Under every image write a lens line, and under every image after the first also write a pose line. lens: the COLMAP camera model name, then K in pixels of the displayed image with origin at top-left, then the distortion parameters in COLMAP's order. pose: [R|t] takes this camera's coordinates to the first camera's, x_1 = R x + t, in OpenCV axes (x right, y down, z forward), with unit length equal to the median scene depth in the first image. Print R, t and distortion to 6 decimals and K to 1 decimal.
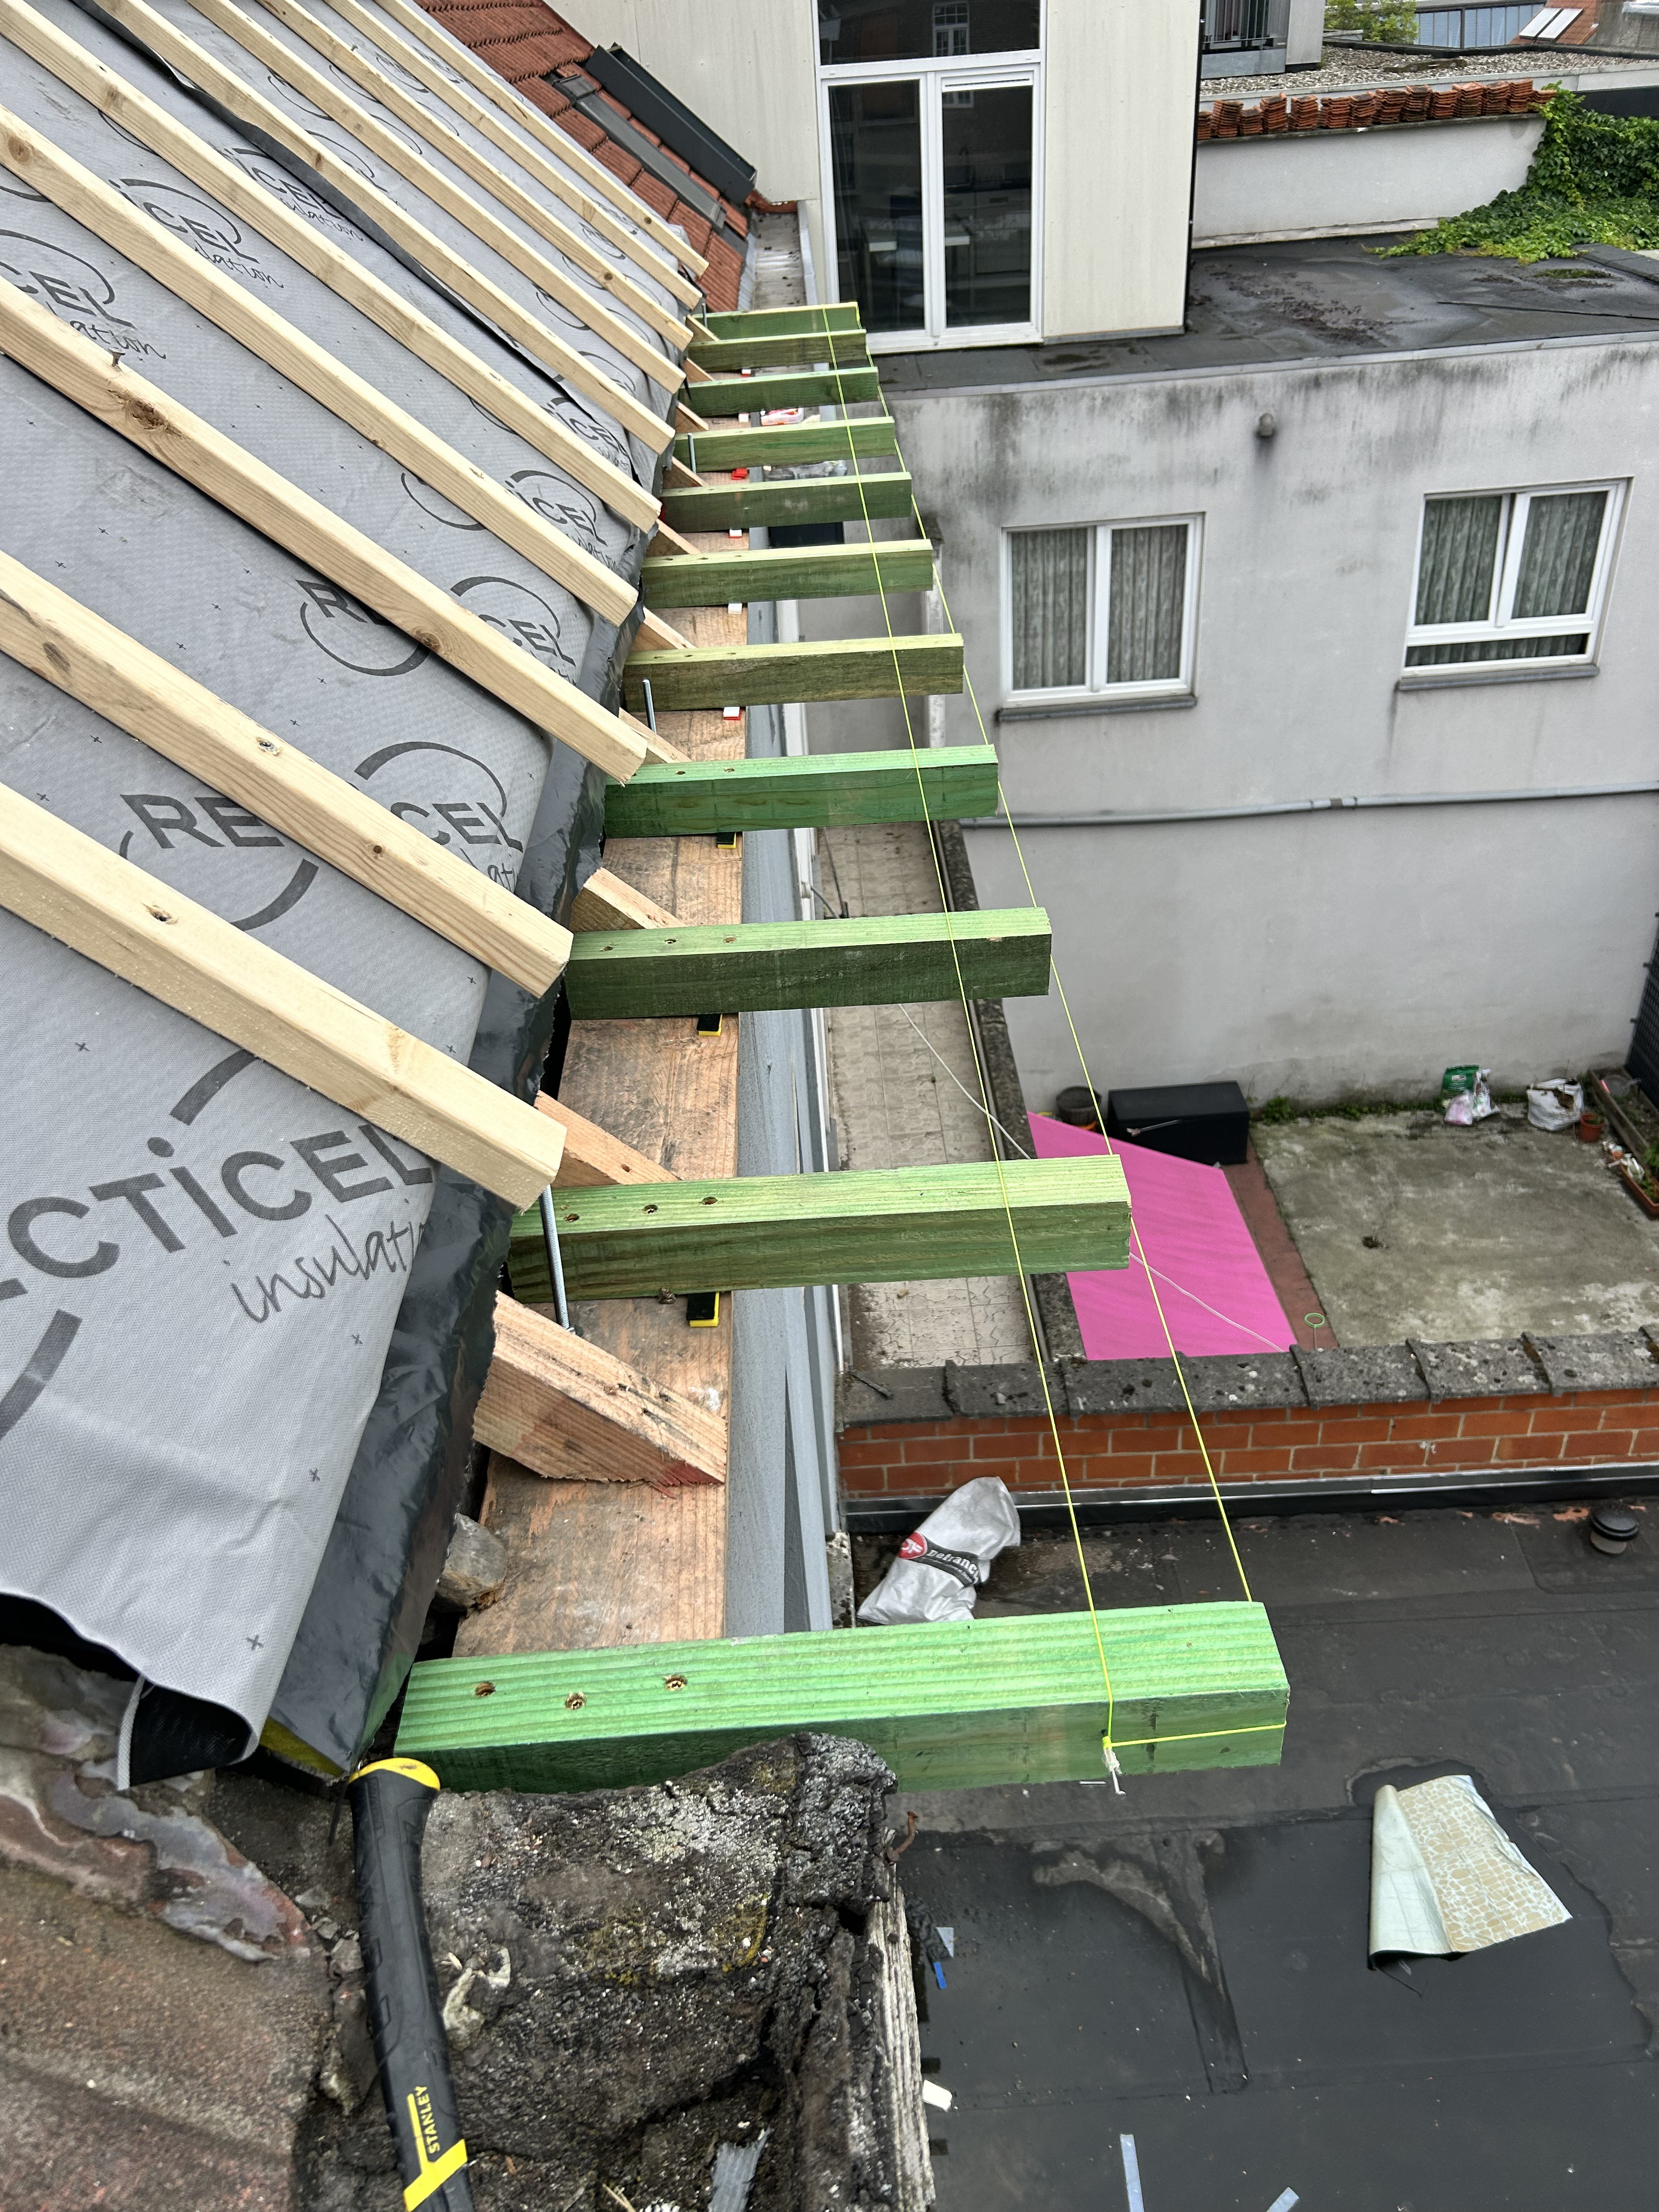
lens RADIAL K [[1641.1, 0, 829.5], [0, 1641.1, 1106.0], [0, 0, 1]] dist [0.028348, -0.014968]
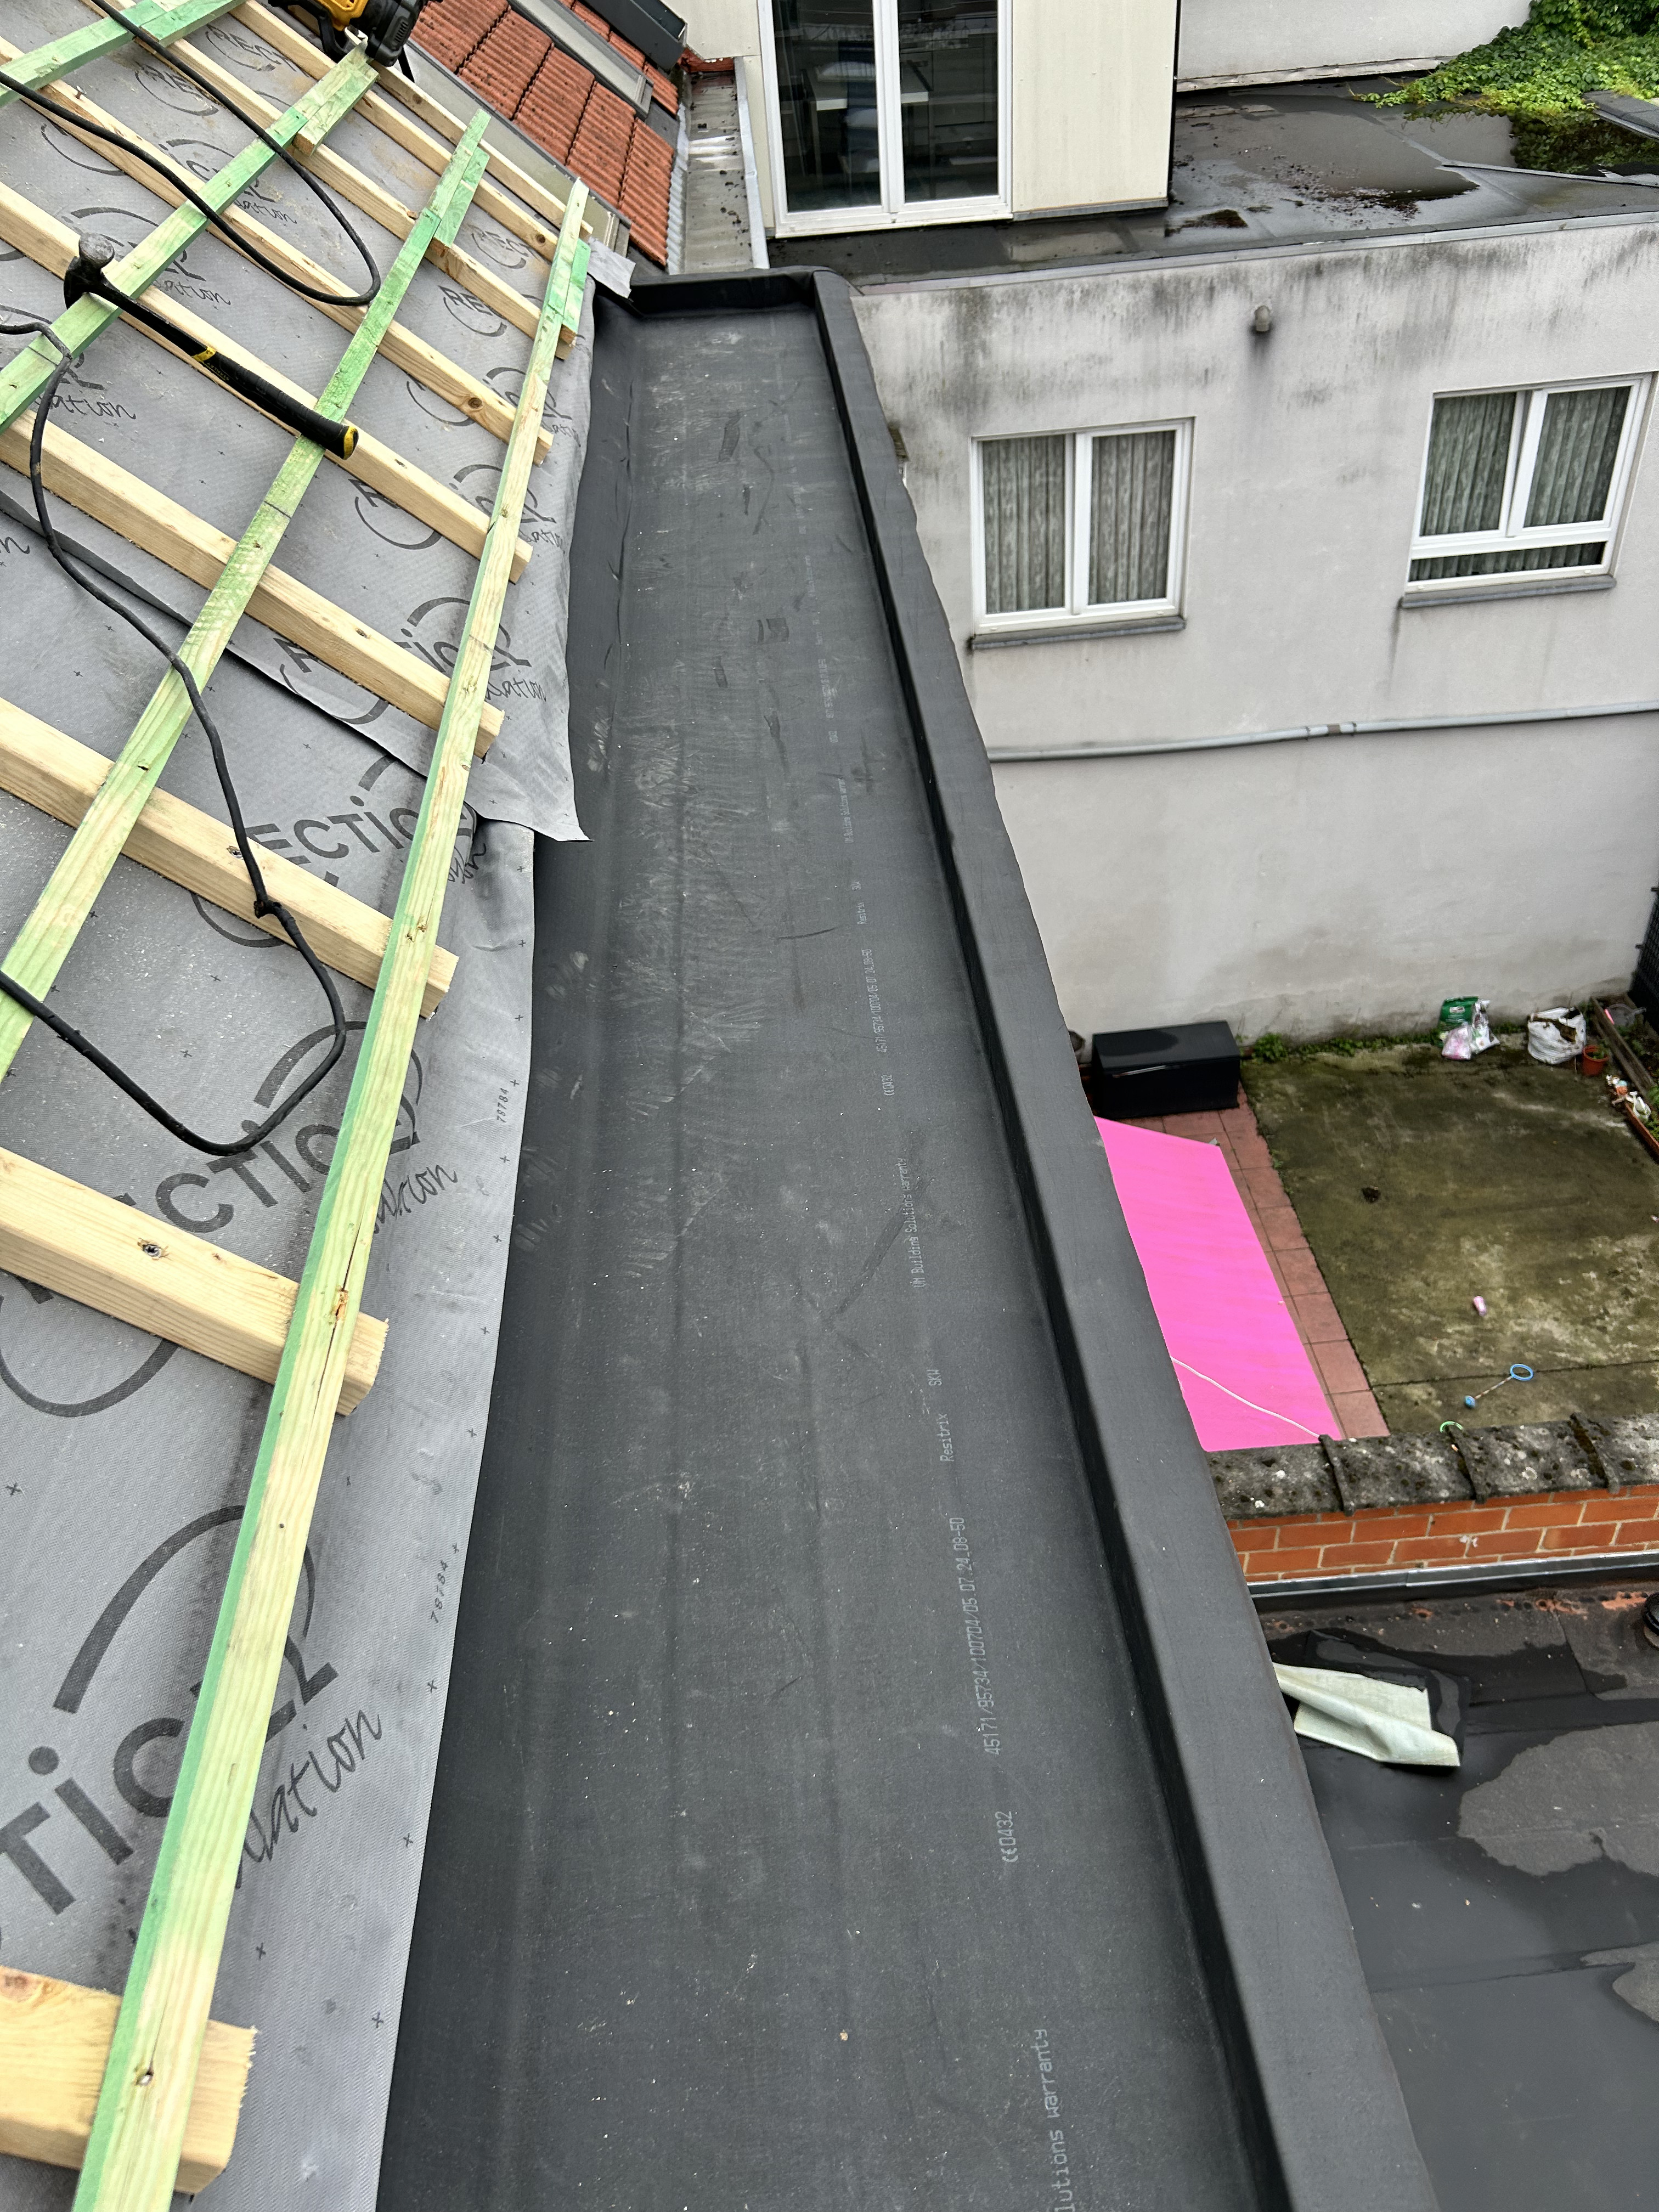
lens RADIAL K [[1643.2, 0, 850.6], [0, 1643.2, 1100.2], [0, 0, 1]] dist [0.038858, -0.038058]
pose [[0.999121, -0.027721, 0.031433, -0.000463], [0.024920, 0.995963, 0.086236, -0.065056], [-0.033697, -0.085377, 0.995779, 0.064044]]
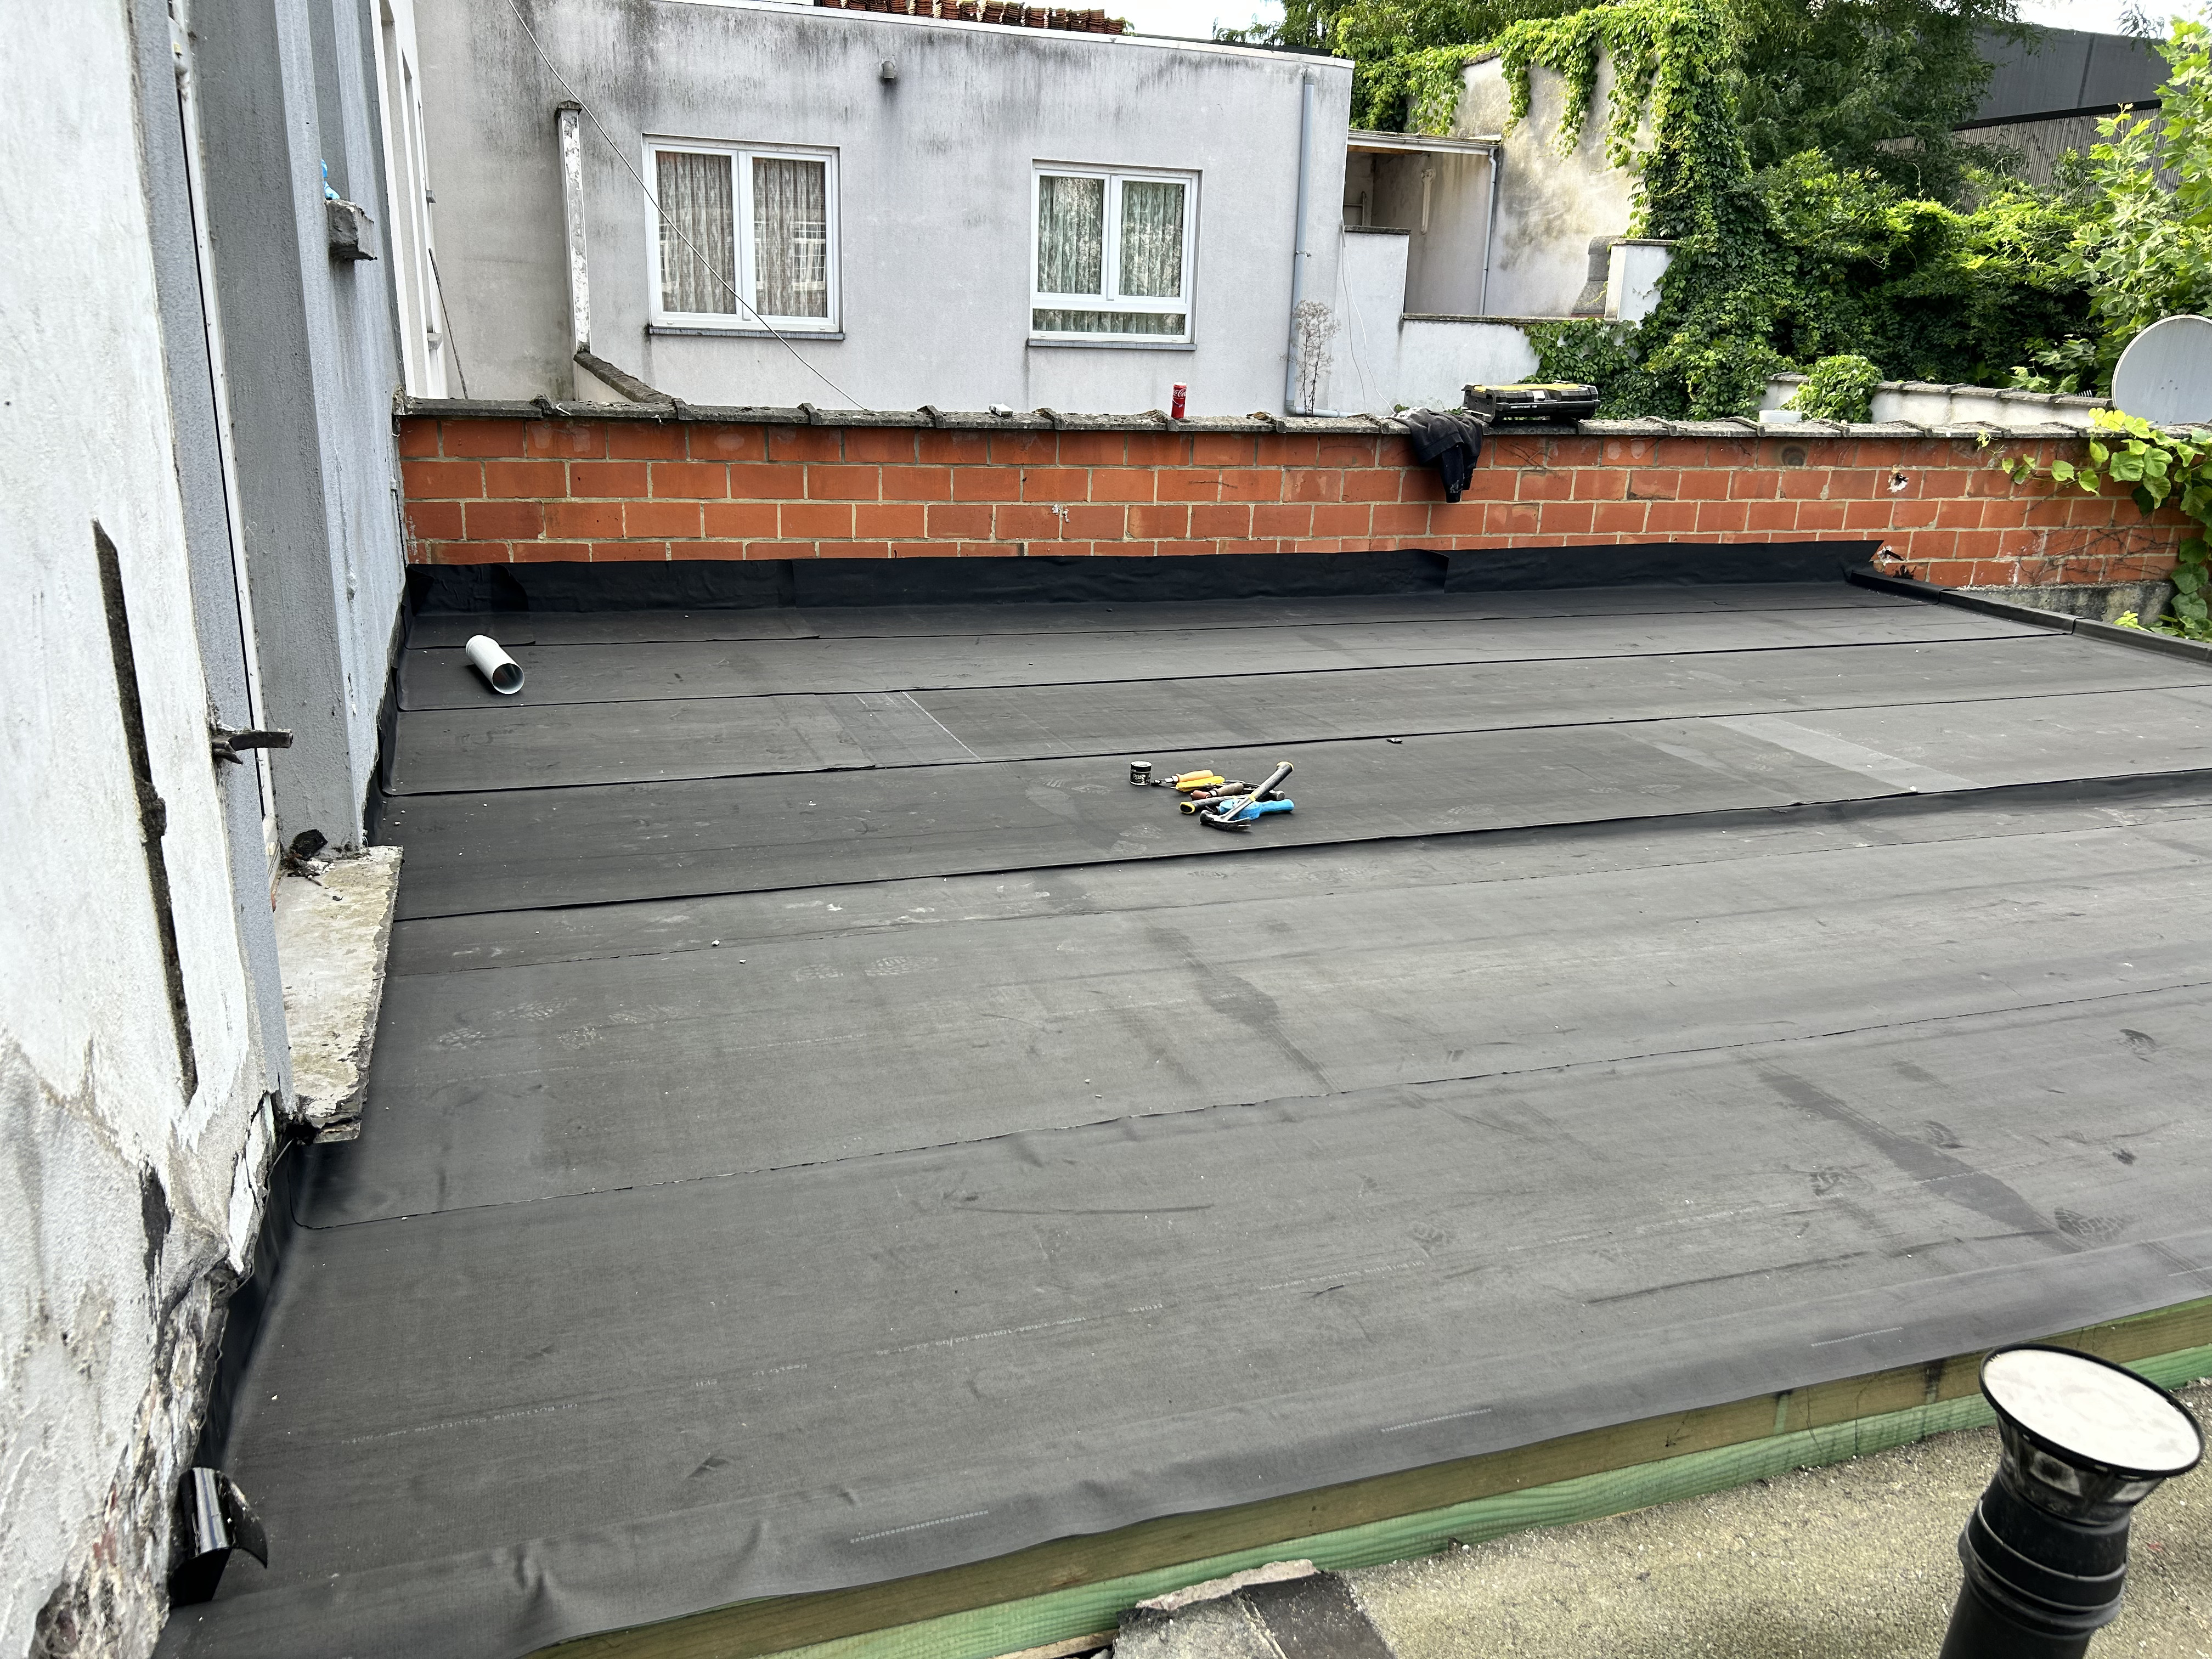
lens RADIAL K [[1643.2, 0, 1097.0], [0, 1643.2, 825.0], [0, 0, 1]] dist [0.038858, -0.038058]
pose [[0.946360, -0.000629, 0.323114, 0.036112], [0.088935, 0.961880, -0.258607, 0.336735], [-0.310634, 0.273471, 0.910340, 0.083018]]
